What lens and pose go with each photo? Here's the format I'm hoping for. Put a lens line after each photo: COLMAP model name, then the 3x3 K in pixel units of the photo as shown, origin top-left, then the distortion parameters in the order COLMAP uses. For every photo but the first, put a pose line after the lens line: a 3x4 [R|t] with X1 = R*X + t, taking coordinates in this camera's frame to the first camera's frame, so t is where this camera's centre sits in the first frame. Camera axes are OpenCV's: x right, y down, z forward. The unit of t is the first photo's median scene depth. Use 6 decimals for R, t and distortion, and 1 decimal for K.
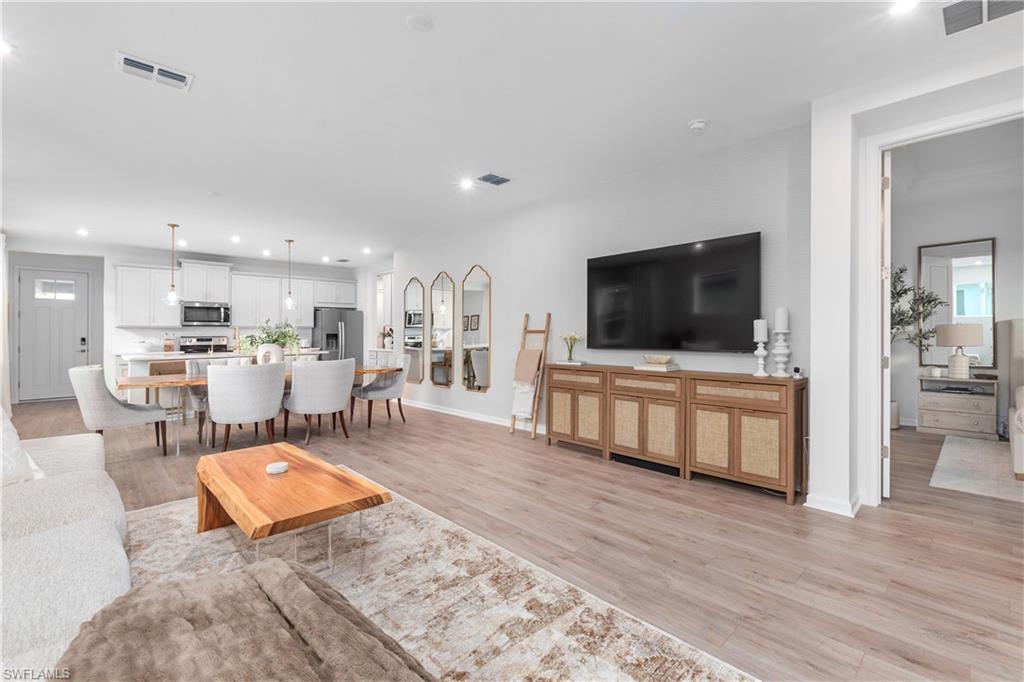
lens RADIAL K [[443.1, 0, 509.6], [0, 443.1, 327.8], [0, 0, 1]] dist [-0.000309, 0.000214]
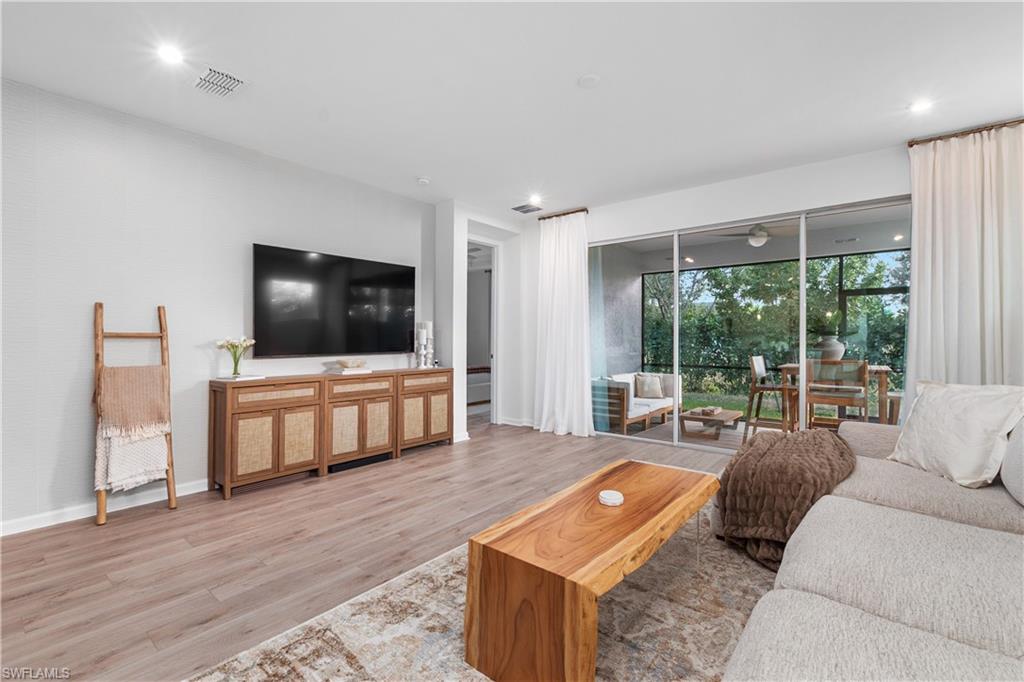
lens RADIAL K [[455.5, 0, 509.2], [0, 455.5, 342.7], [0, 0, 1]] dist [0.001053, 0.000136]
pose [[-0.126879, -0.006479, 0.991897, -0.696709], [-0.011511, 0.999921, 0.005059, 0.010825], [-0.991851, -0.010776, -0.126943, 0.673430]]
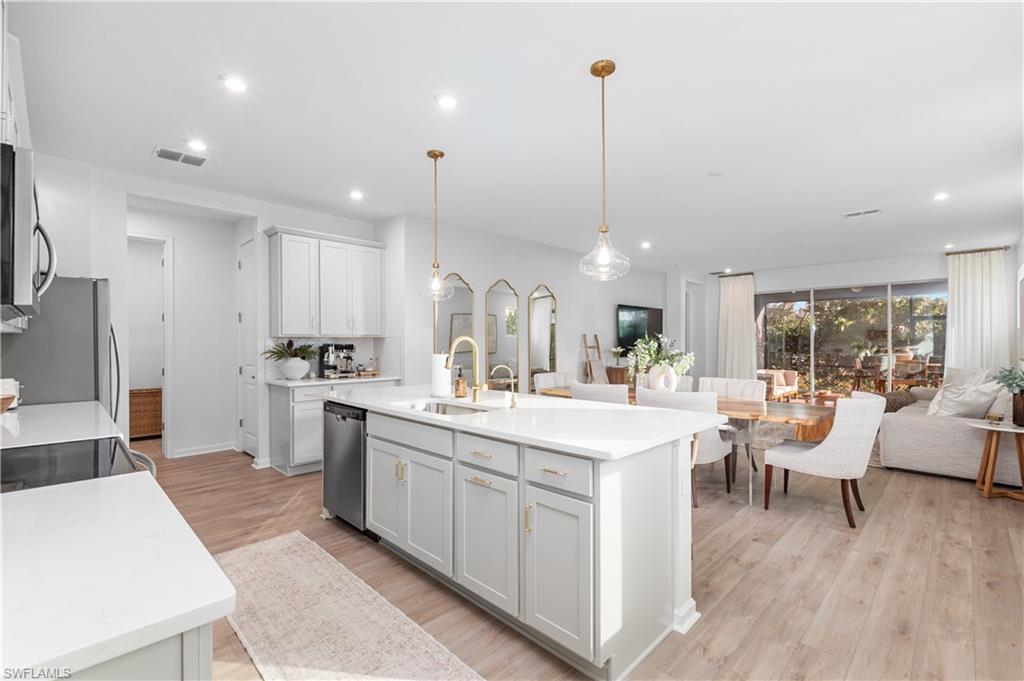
lens RADIAL K [[447.4, 0, 512.0], [0, 447.4, 340.5], [0, 0, 1]] dist [-0.000445, -0.000639]
pose [[-0.030866, 0.011719, 0.999455, -1.565516], [-0.010230, 0.999875, -0.012039, 0.008848], [-0.999471, -0.010596, -0.030742, 1.502261]]
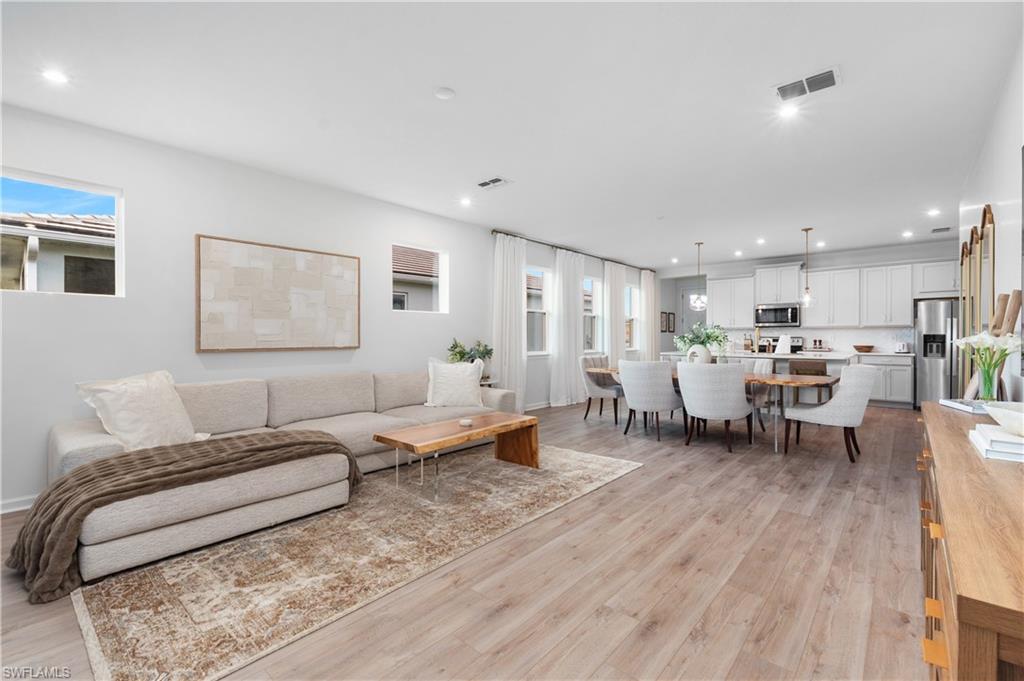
lens RADIAL K [[443.8, 0, 508.4], [0, 443.8, 334.6], [0, 0, 1]] dist [0.001528, 0.000366]
pose [[0.087560, 0.004187, -0.996150, 0.536186], [0.012382, 0.999909, 0.005291, 0.000970], [0.996082, -0.012797, 0.087500, 0.527840]]
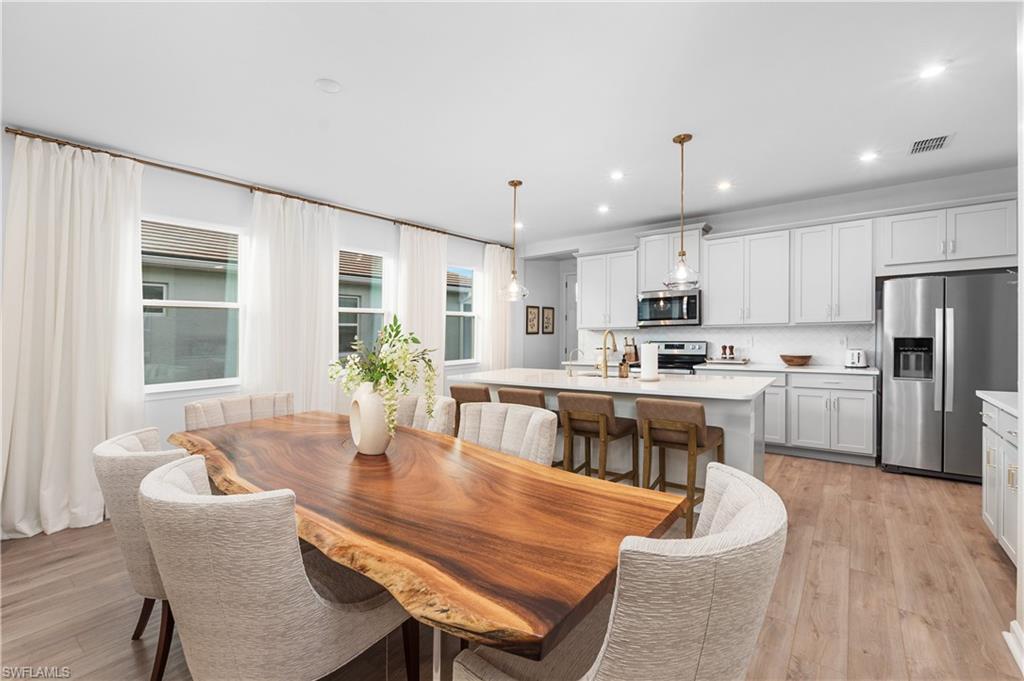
lens RADIAL K [[440.5, 0, 497.0], [0, 440.5, 341.3], [0, 0, 1]] dist [0.000462, -0.000373]
pose [[0.141586, 0.020630, -0.989711, -0.126885], [0.029767, 0.999242, 0.025087, -0.010269], [0.989478, -0.033013, 0.140864, 1.203437]]
